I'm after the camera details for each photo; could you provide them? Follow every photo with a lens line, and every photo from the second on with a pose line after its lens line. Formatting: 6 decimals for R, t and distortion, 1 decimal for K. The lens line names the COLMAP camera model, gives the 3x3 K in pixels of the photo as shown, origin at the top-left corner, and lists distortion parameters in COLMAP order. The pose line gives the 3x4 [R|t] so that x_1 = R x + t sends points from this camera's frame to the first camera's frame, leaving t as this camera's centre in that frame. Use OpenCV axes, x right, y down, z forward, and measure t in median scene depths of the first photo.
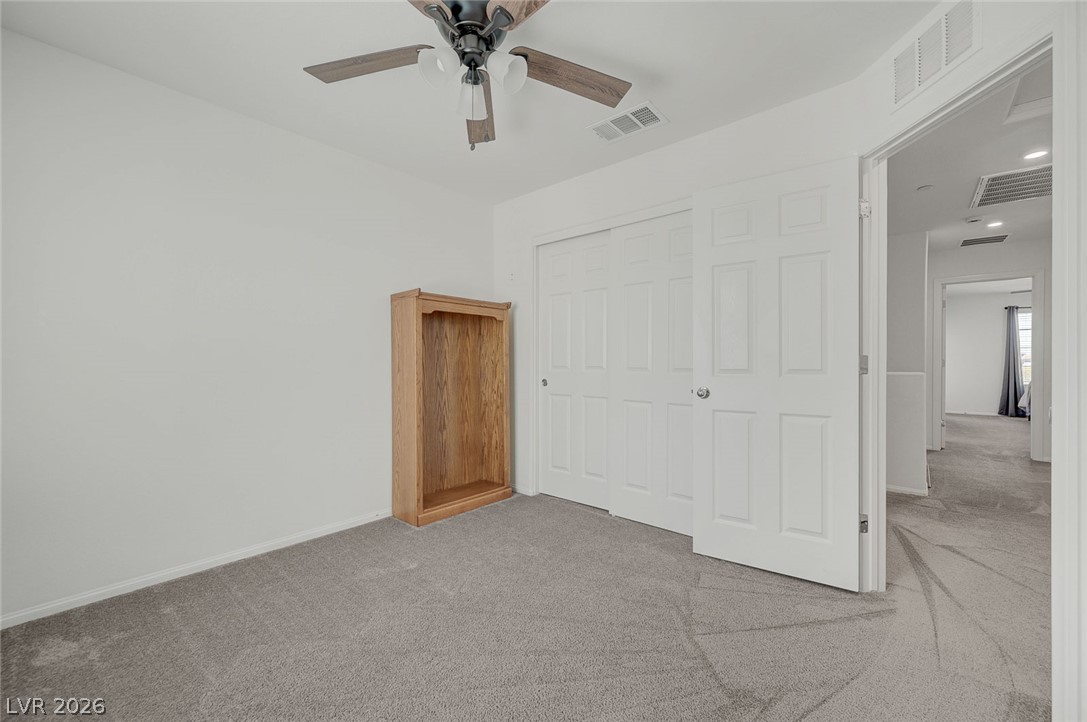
lens RADIAL K [[431.4, 0, 548.3], [0, 431.4, 362.1], [0, 0, 1]] dist [-0.001489, -0.000330]
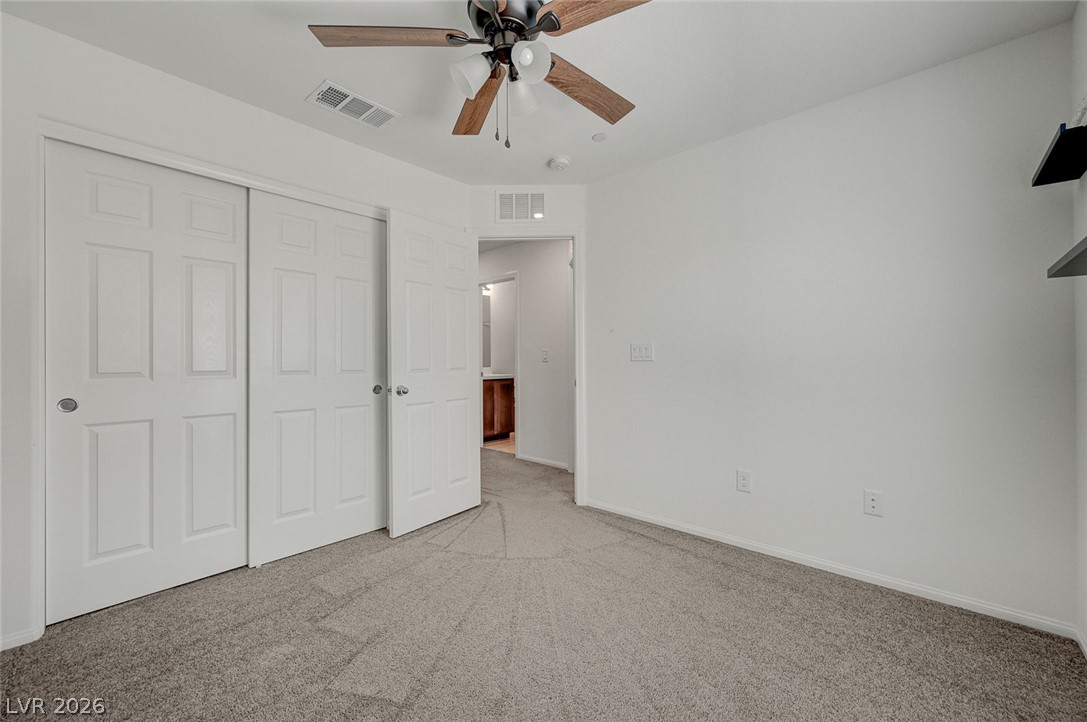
lens RADIAL K [[431.4, 0, 548.3], [0, 431.4, 362.1], [0, 0, 1]] dist [-0.001489, -0.000330]
pose [[-0.011007, -0.005066, 0.999927, -0.654955], [-0.012006, 0.999916, 0.004934, -0.017407], [-0.999867, -0.011951, -0.011066, 0.526605]]
